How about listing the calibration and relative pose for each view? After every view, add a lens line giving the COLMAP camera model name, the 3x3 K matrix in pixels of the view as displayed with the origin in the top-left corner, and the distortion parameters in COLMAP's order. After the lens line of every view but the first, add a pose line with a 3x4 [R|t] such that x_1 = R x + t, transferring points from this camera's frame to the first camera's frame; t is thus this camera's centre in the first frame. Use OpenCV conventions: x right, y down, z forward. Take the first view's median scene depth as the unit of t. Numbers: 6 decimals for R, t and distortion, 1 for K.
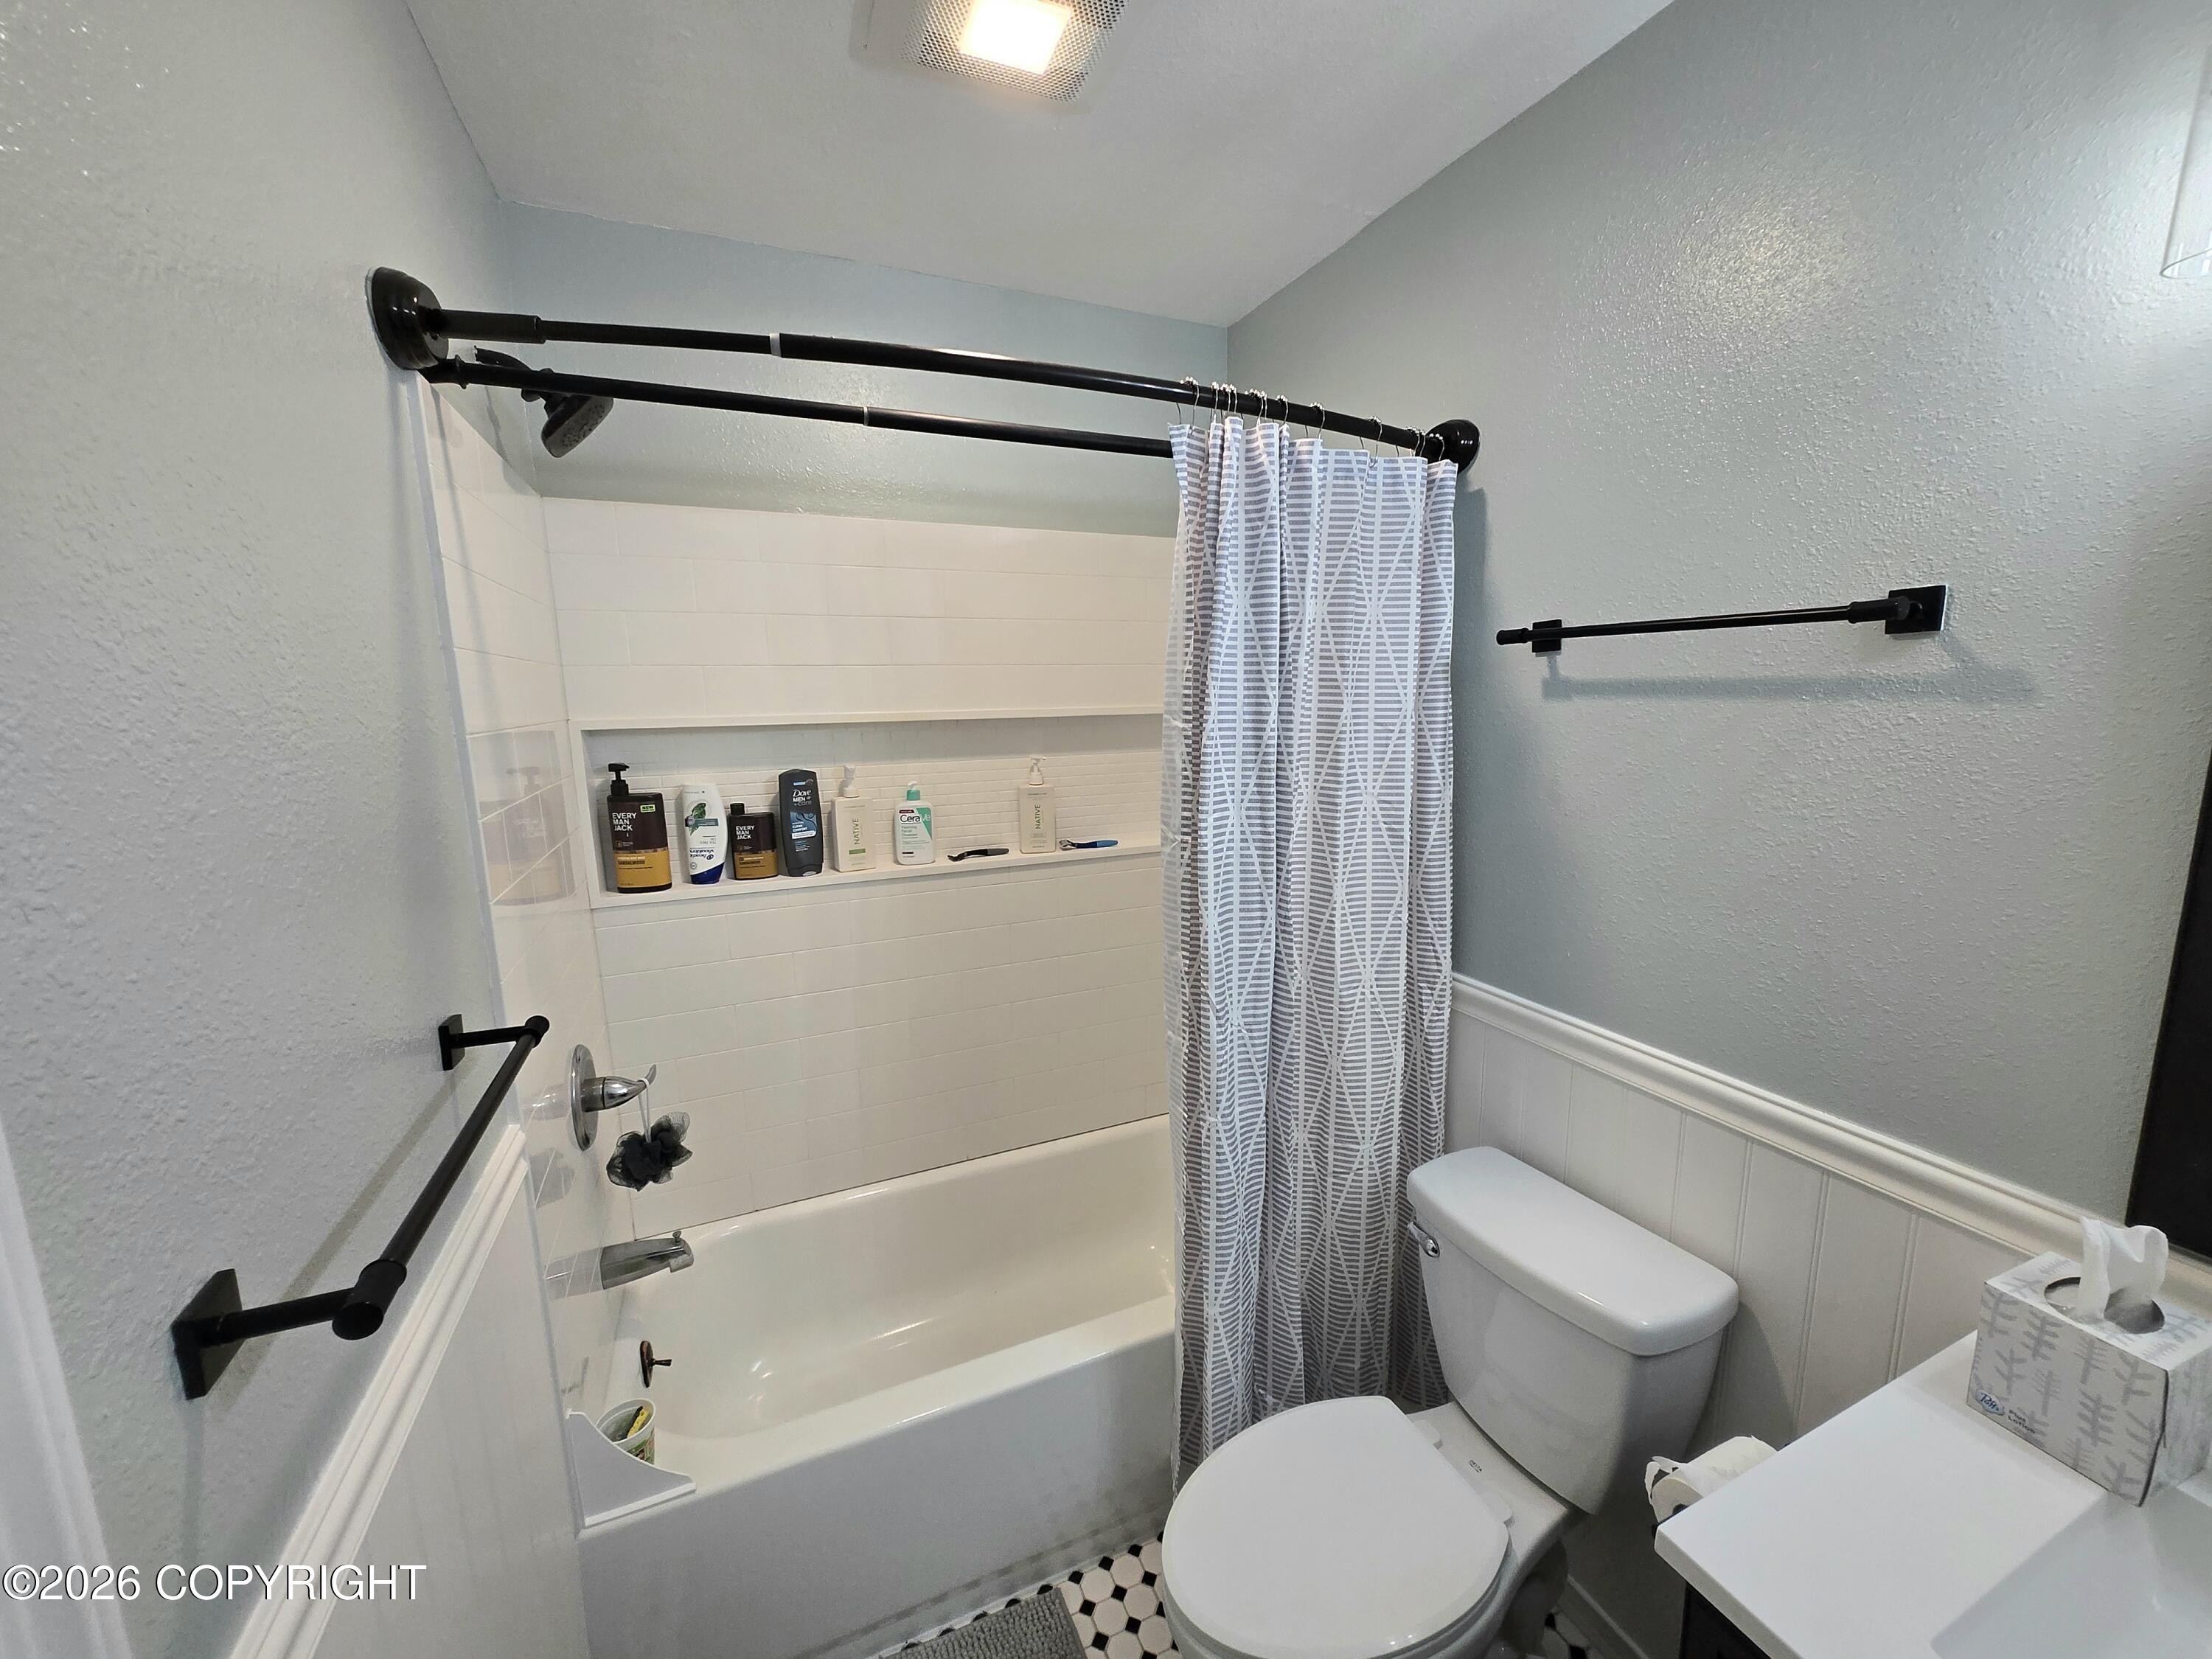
lens RADIAL K [[863.6, 0, 1127.2], [0, 863.6, 834.9], [0, 0, 1]] dist [0.008952, -0.003608]
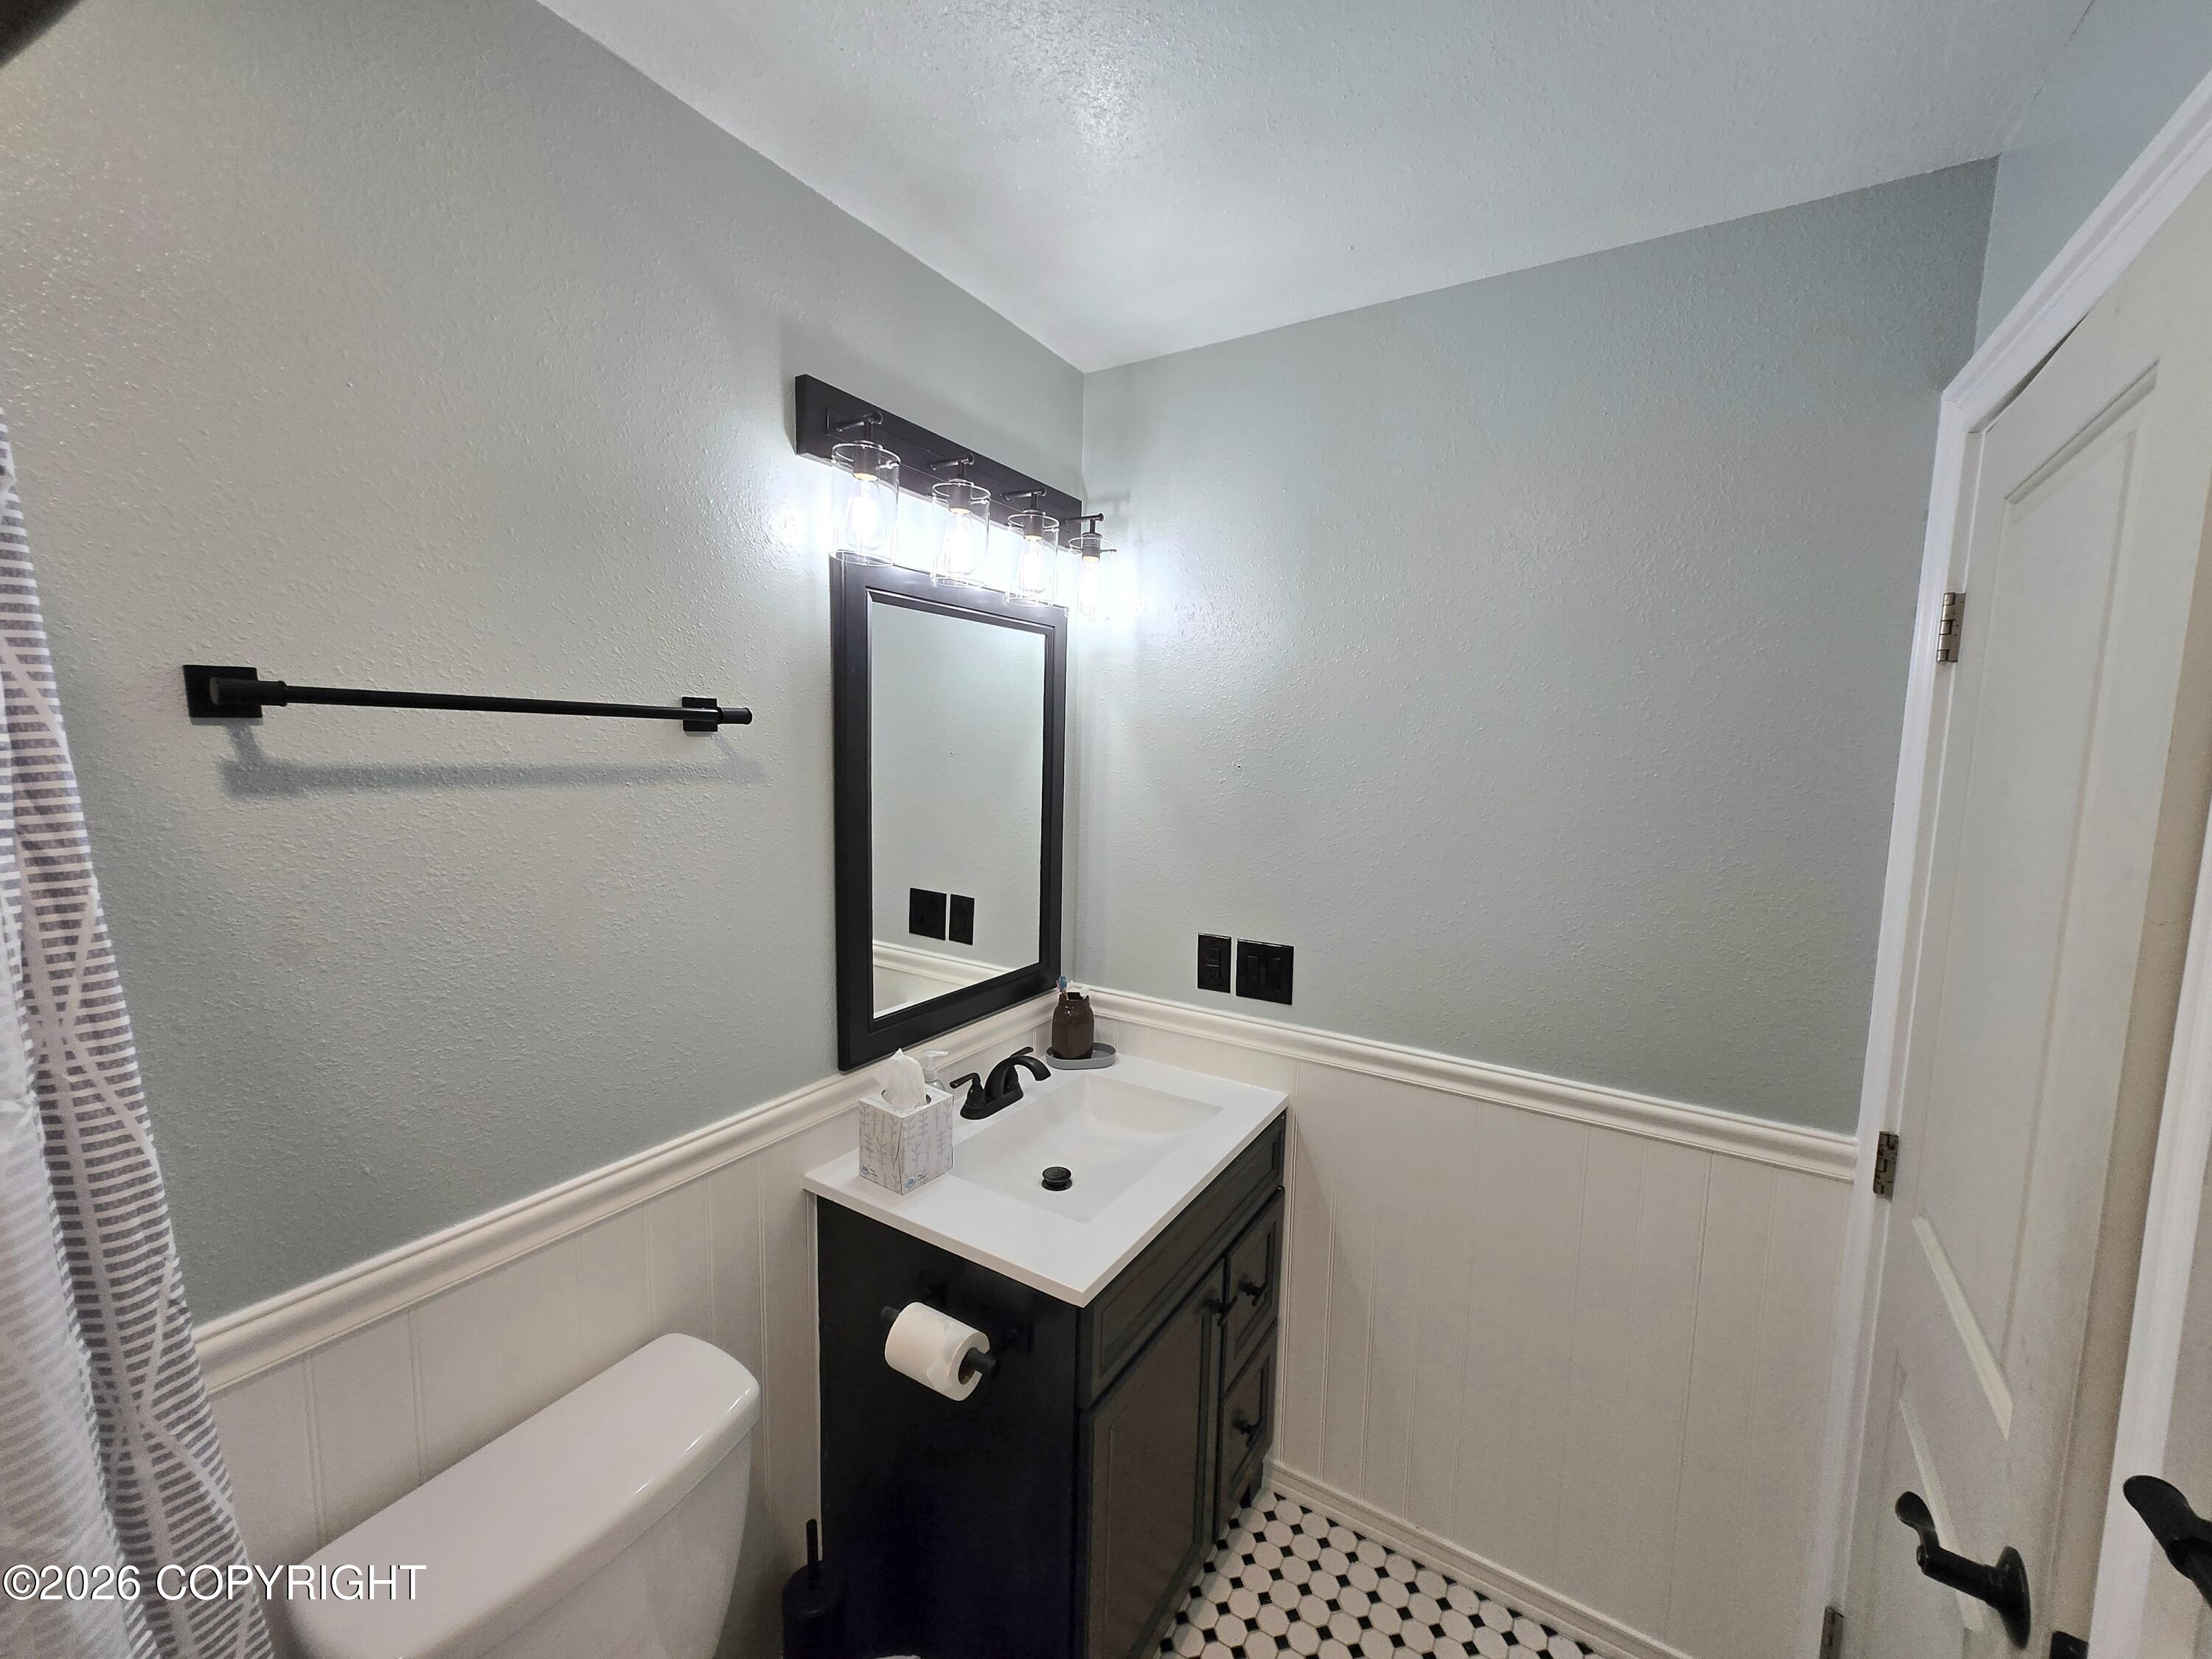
lens RADIAL K [[863.6, 0, 1127.2], [0, 863.6, 834.9], [0, 0, 1]] dist [0.008952, -0.003608]
pose [[-0.571798, -0.088879, 0.815566, -0.407913], [0.117539, 0.974983, 0.188659, -0.199612], [-0.811931, 0.203736, -0.547047, 0.968487]]
